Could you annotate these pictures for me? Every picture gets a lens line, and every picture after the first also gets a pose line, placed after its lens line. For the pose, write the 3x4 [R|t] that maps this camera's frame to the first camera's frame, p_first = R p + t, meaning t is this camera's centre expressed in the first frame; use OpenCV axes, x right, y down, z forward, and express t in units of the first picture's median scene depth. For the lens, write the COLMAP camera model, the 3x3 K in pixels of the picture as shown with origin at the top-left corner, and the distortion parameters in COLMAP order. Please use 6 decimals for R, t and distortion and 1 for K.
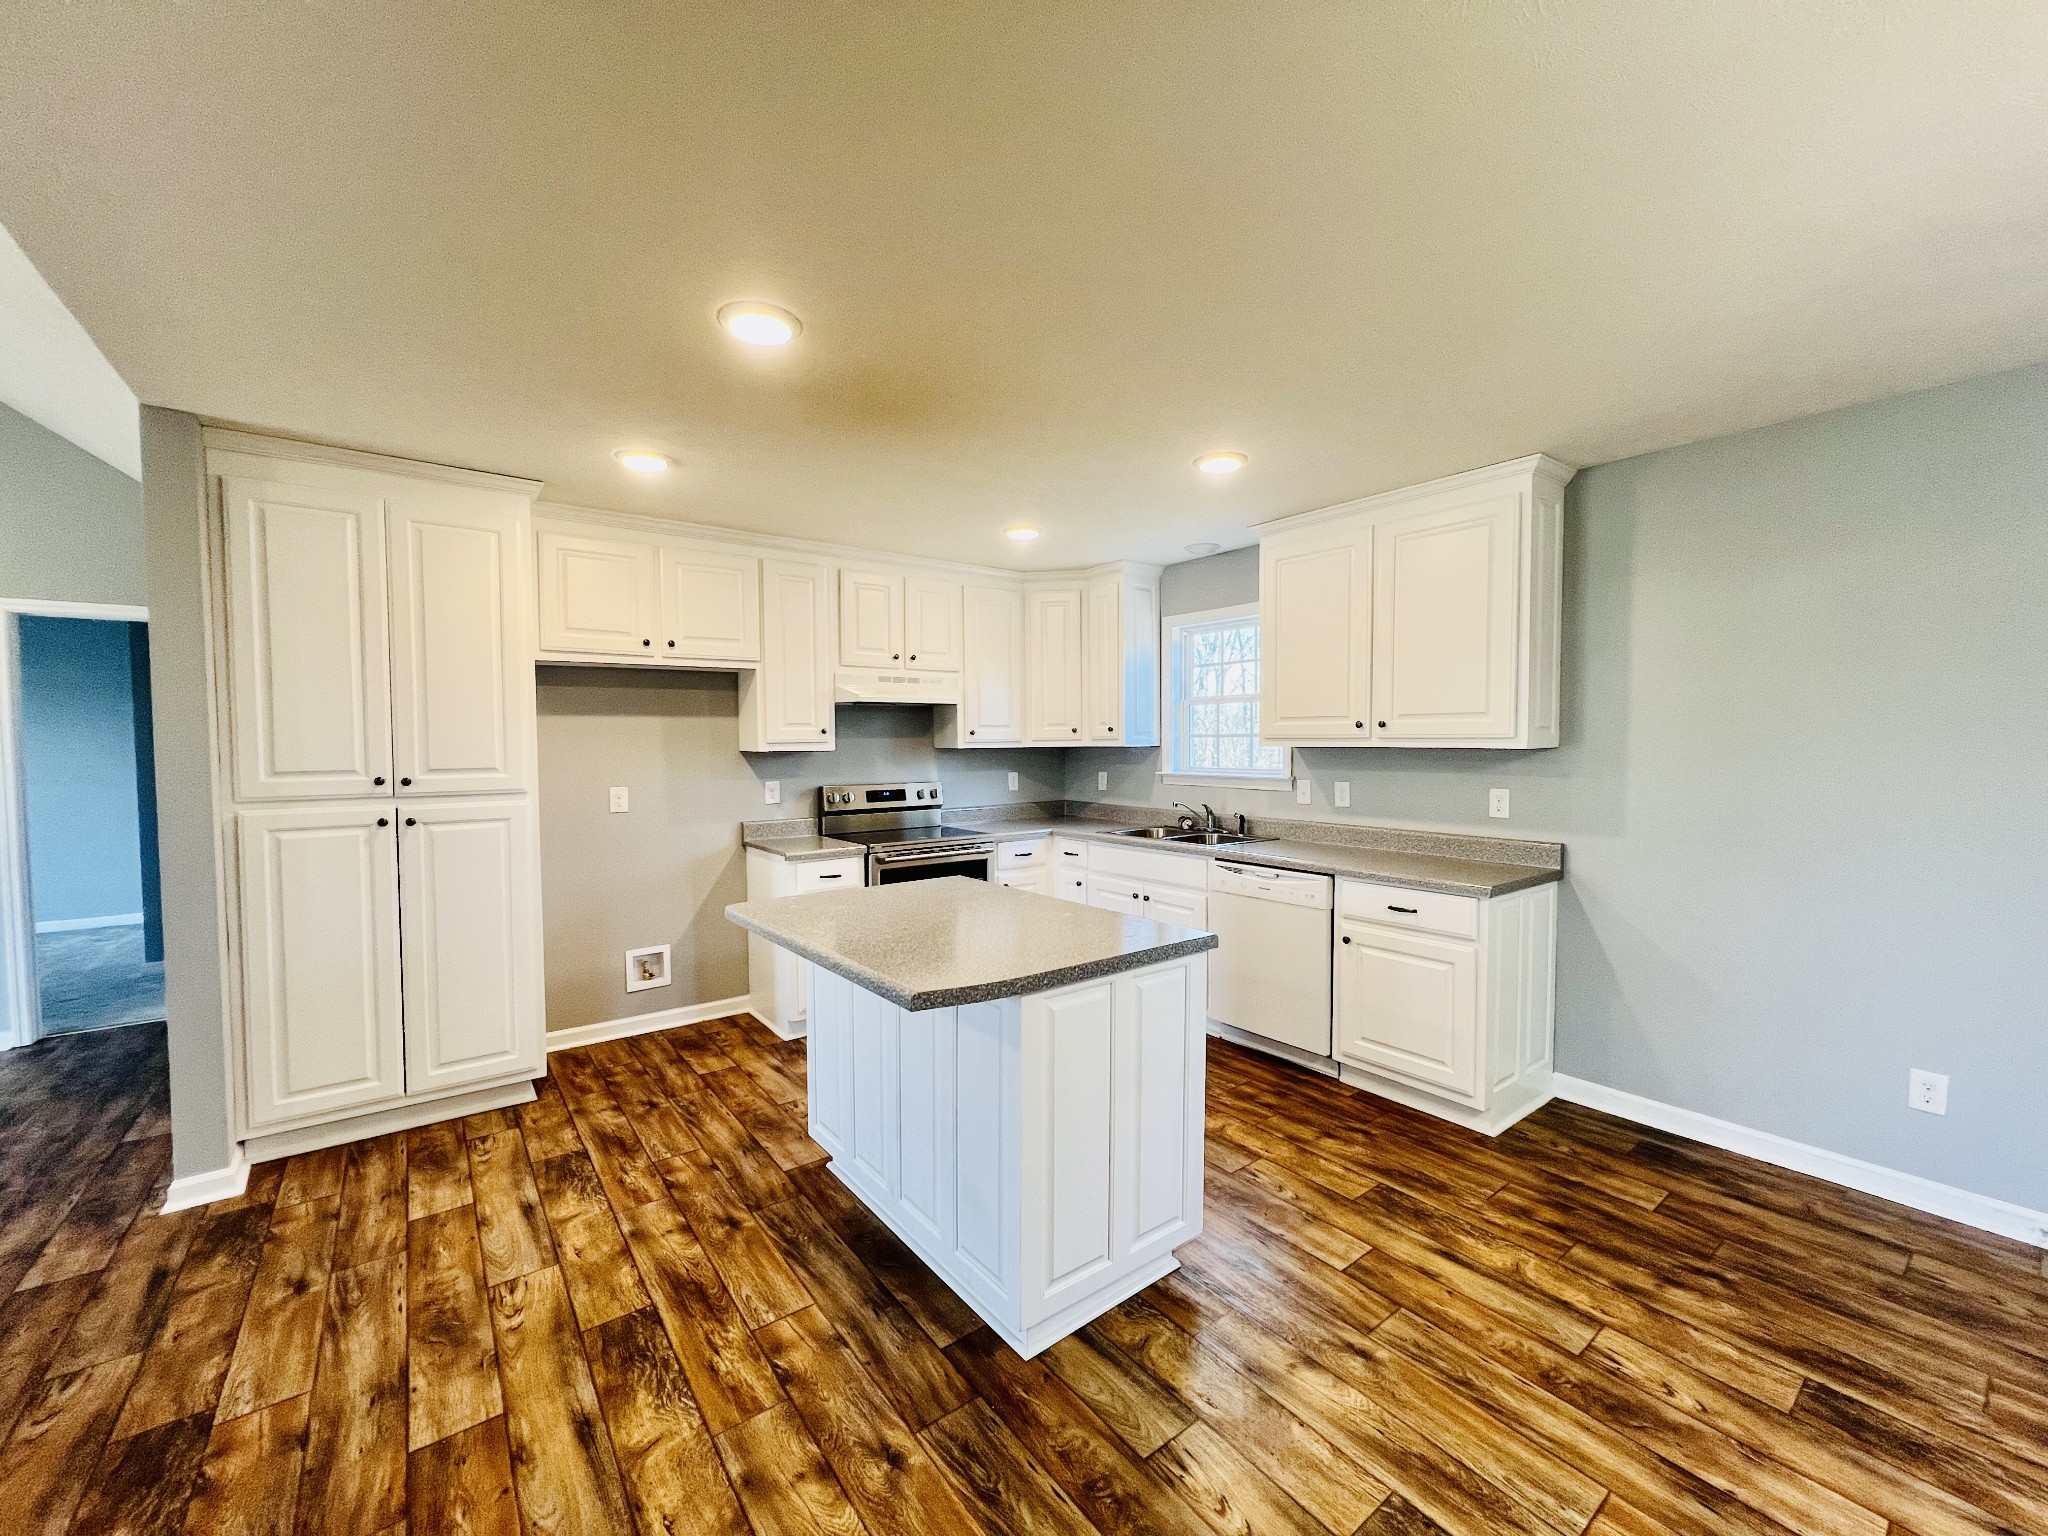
lens RADIAL K [[817.0, 0, 1022.7], [0, 817.0, 770.3], [0, 0, 1]] dist [0.001537, -0.000285]
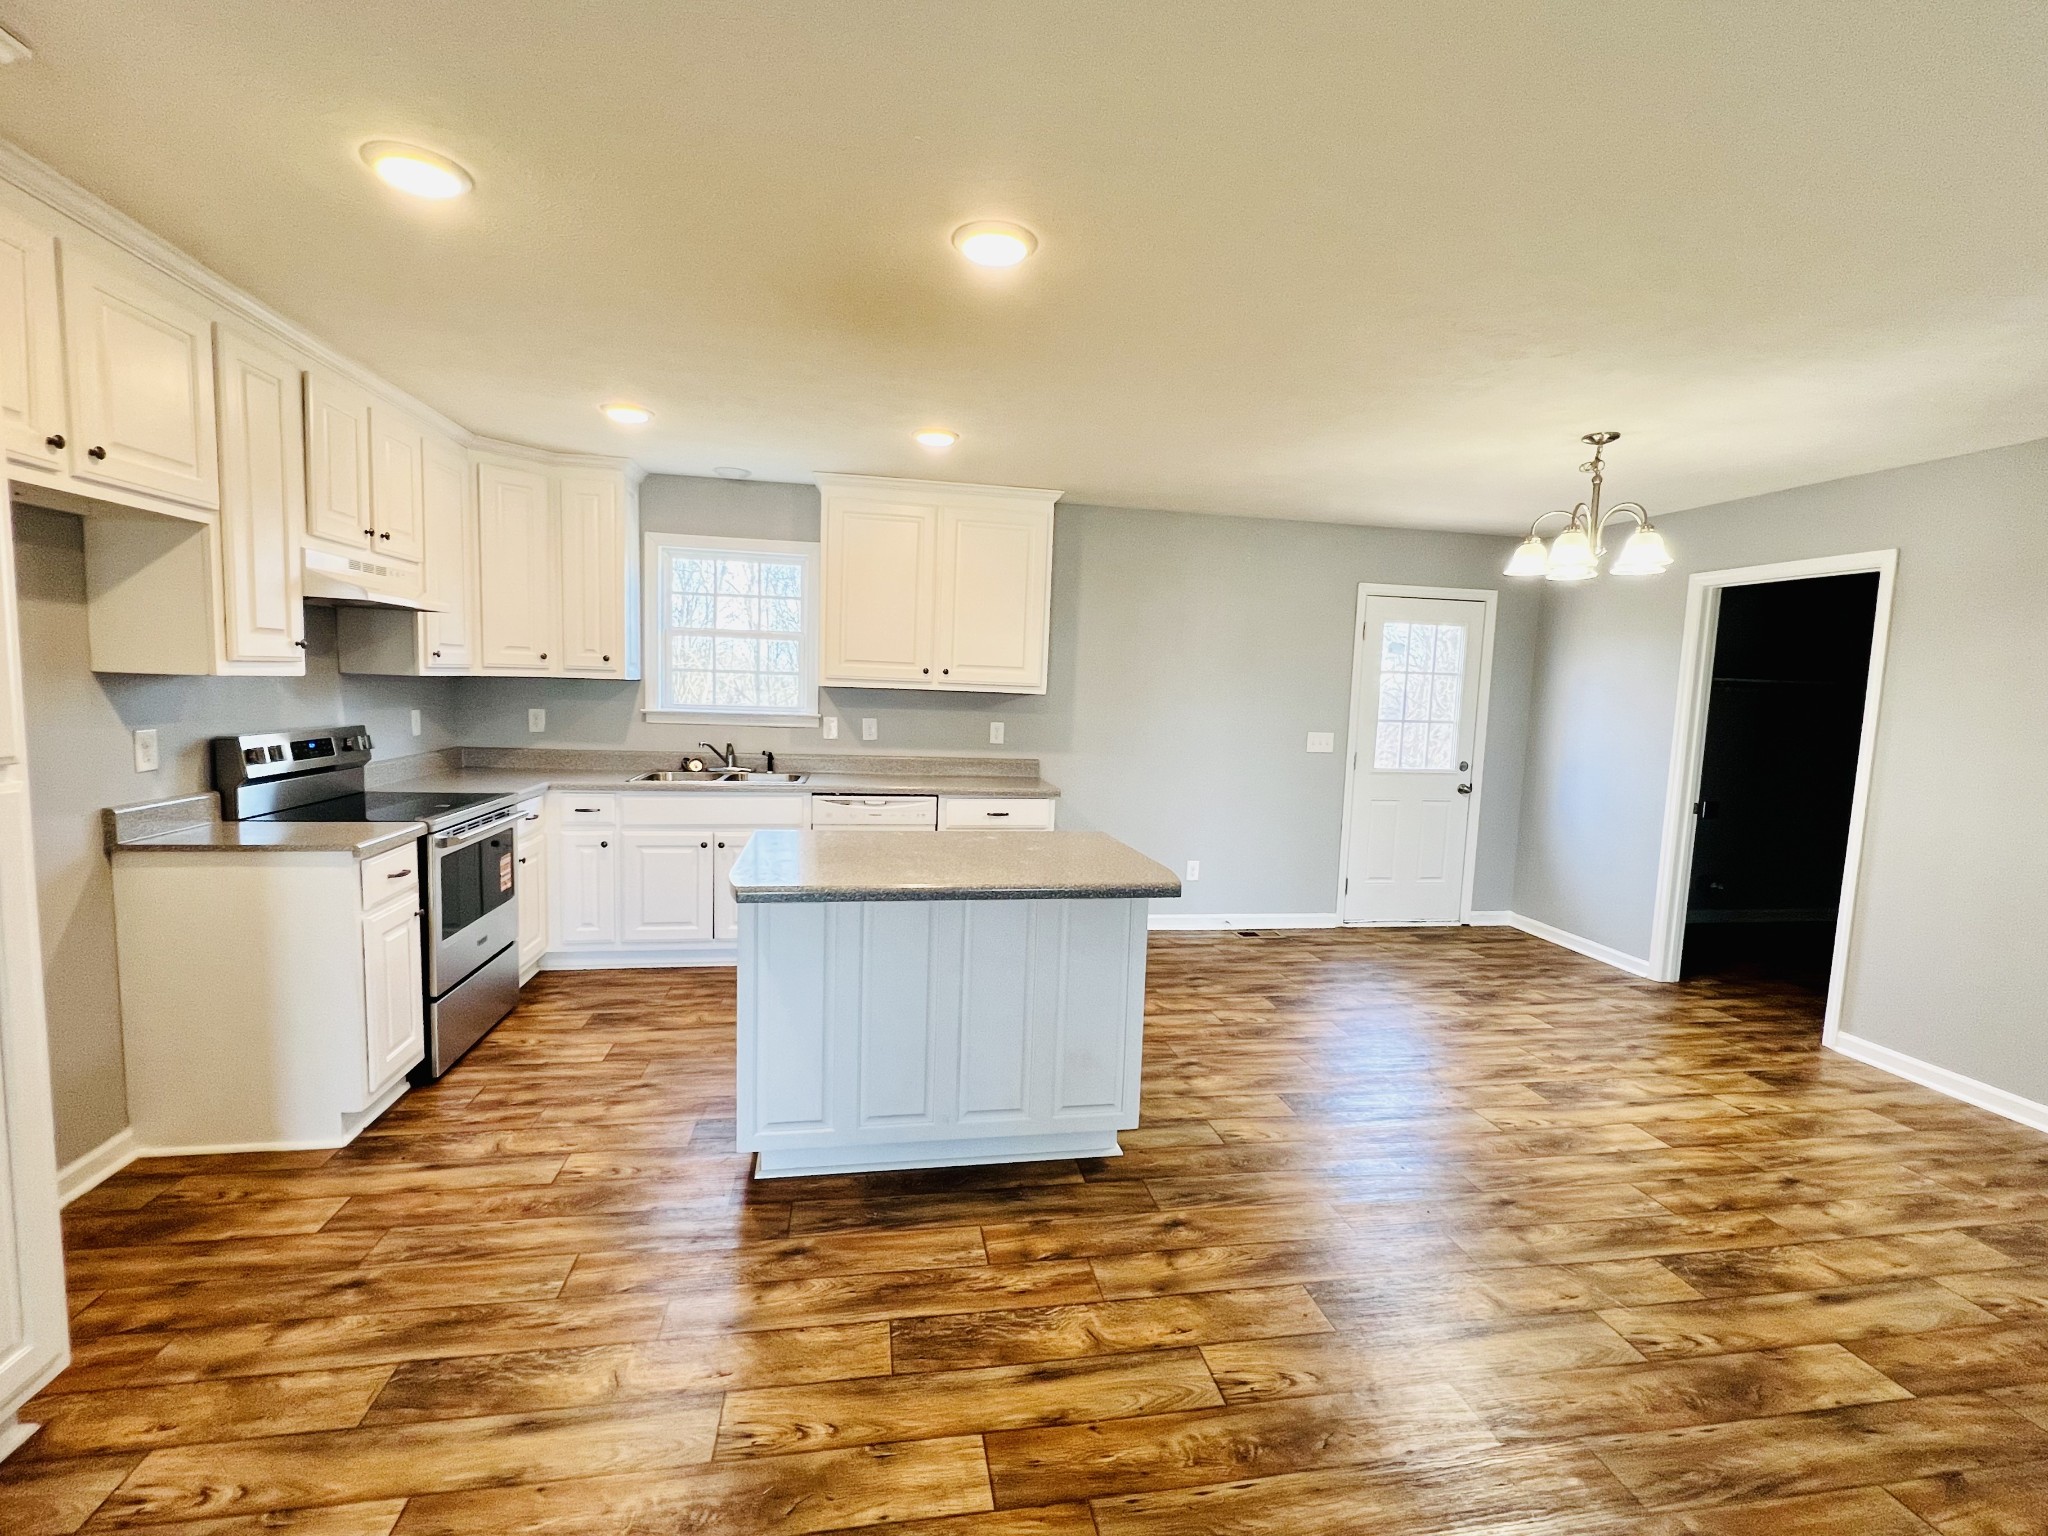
lens RADIAL K [[904.9, 0, 1025.3], [0, 904.9, 767.6], [0, 0, 1]] dist [-0.002505, 0.000101]
pose [[0.451214, -0.059928, 0.890402, -0.864843], [-0.004597, 0.997573, 0.069471, -0.008167], [-0.892404, -0.035440, 0.449843, 0.319786]]
